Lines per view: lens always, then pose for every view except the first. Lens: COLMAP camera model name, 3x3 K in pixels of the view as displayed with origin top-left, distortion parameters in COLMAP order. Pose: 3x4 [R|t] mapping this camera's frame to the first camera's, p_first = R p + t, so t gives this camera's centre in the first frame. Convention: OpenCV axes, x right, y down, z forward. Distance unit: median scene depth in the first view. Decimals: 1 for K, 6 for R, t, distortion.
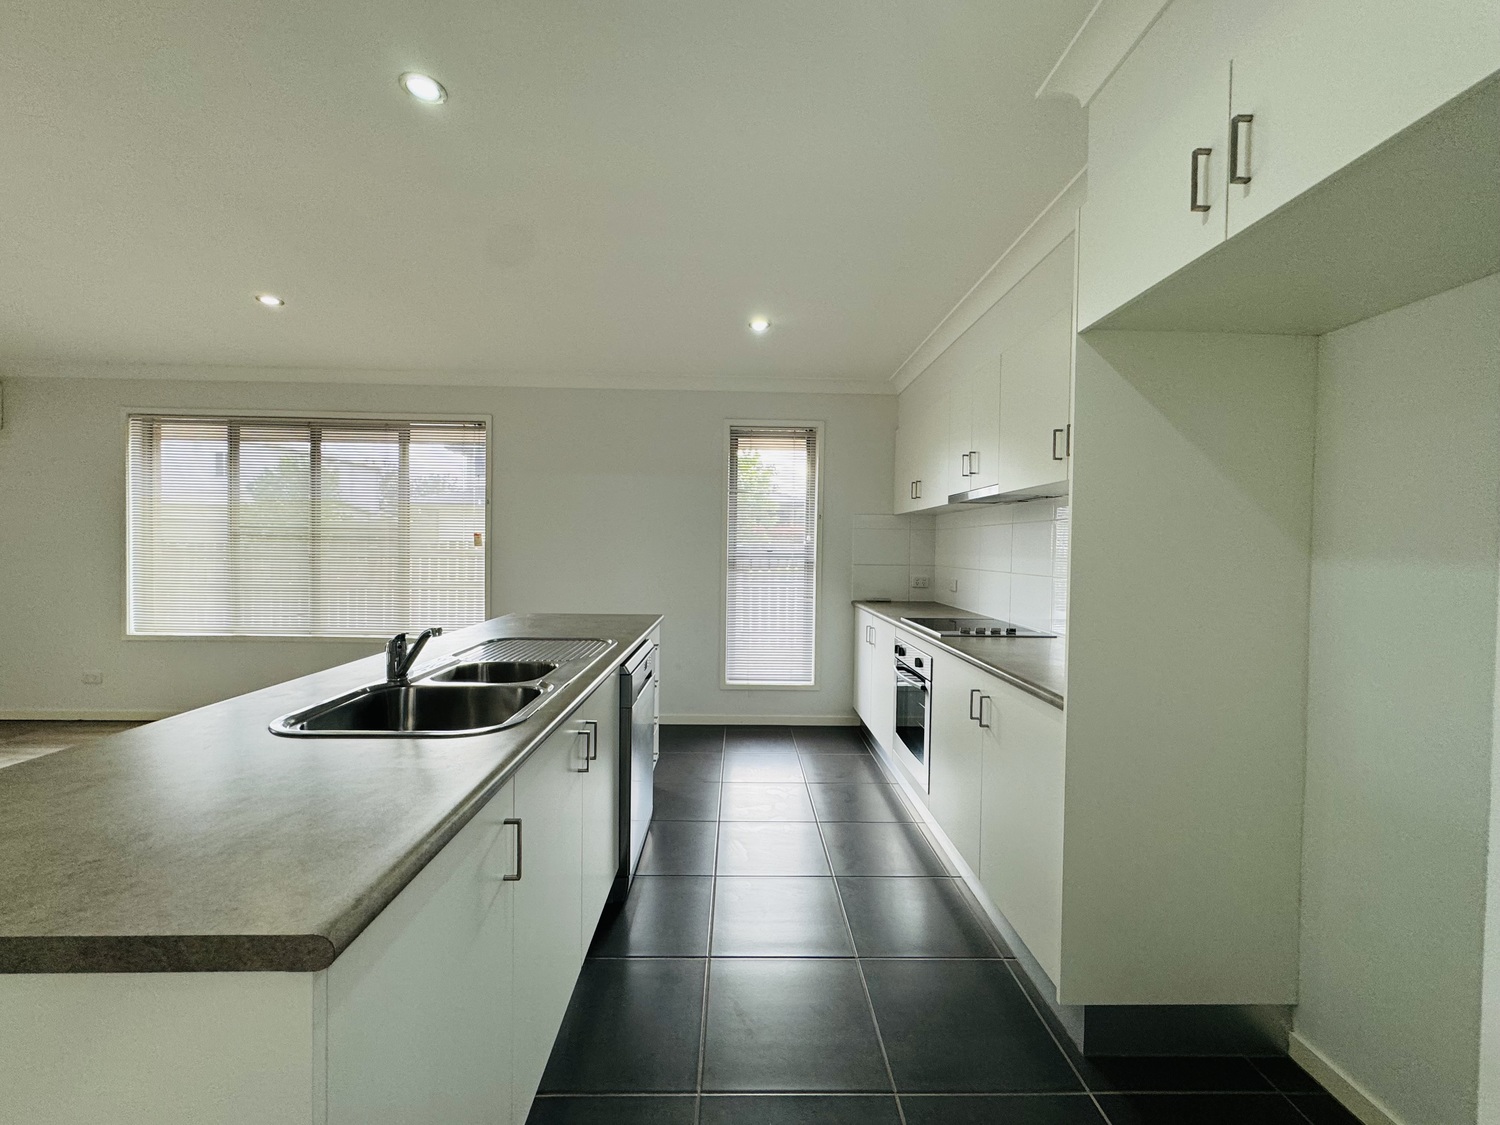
lens RADIAL K [[602.3, 0, 749.9], [0, 602.3, 561.1], [0, 0, 1]] dist [-0.001016, -0.000078]
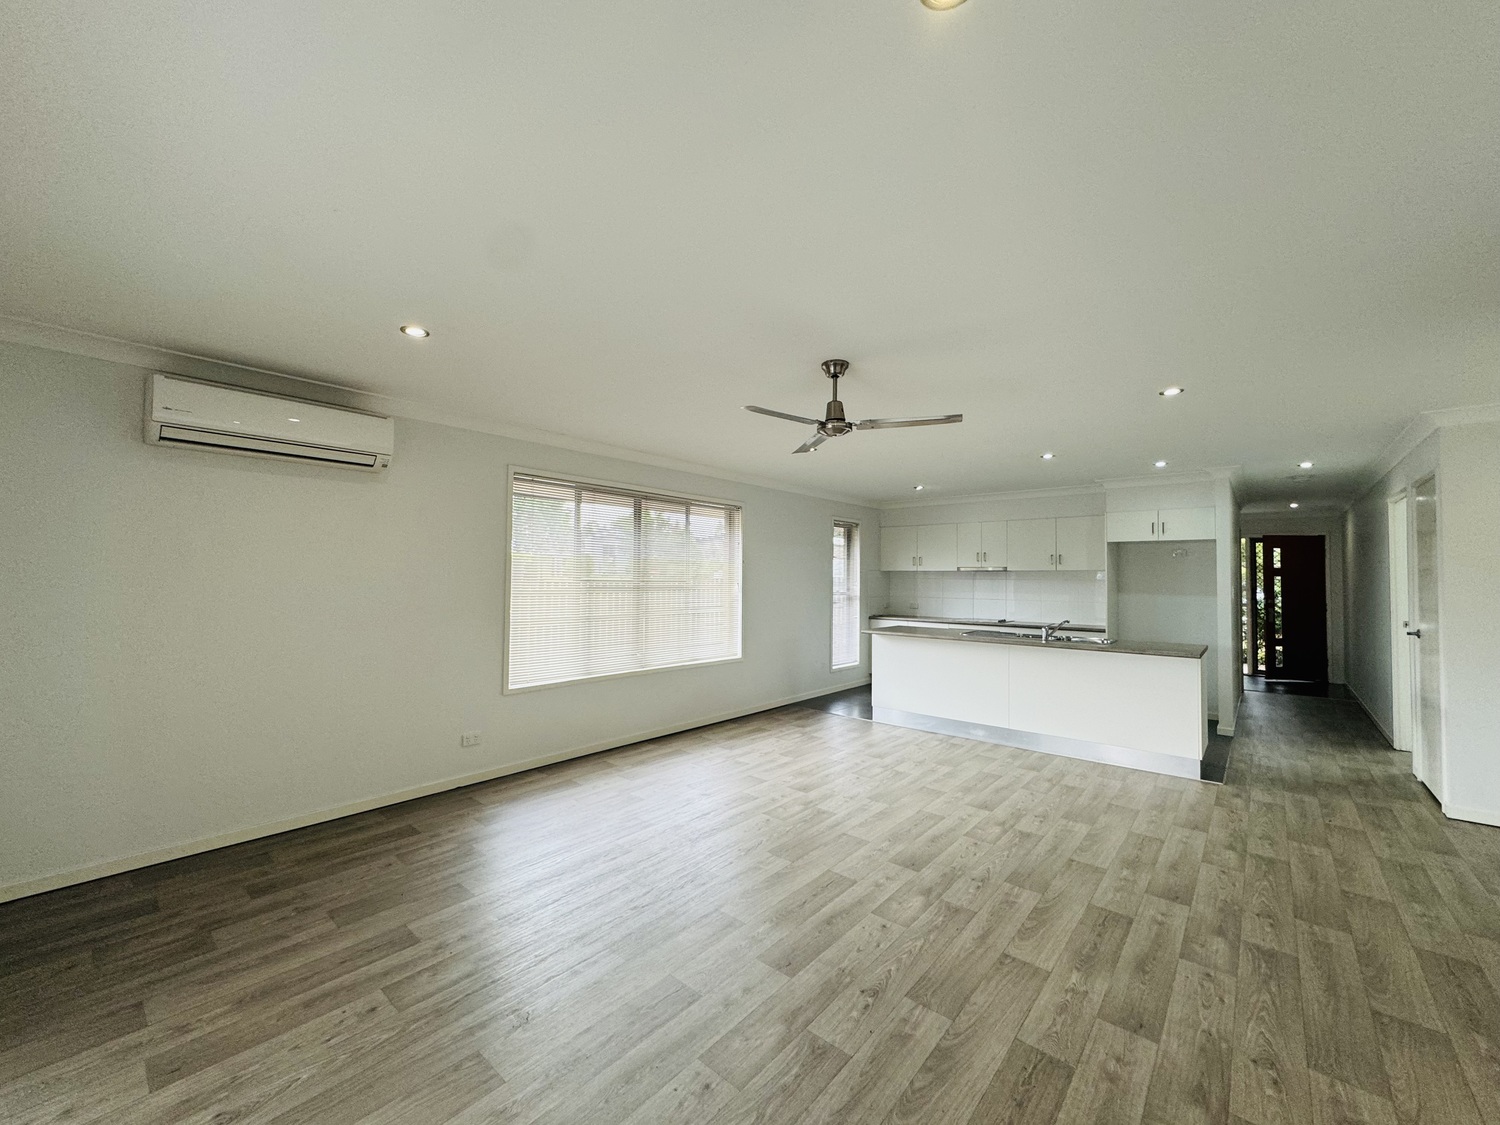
lens RADIAL K [[602.3, 0, 753.4], [0, 602.3, 516.8], [0, 0, 1]] dist [-0.001016, -0.000078]
pose [[0.665086, 0.064421, 0.743982, -1.455783], [0.019393, 0.994446, -0.103445, -0.055191], [-0.746514, 0.083228, 0.660143, 0.041574]]
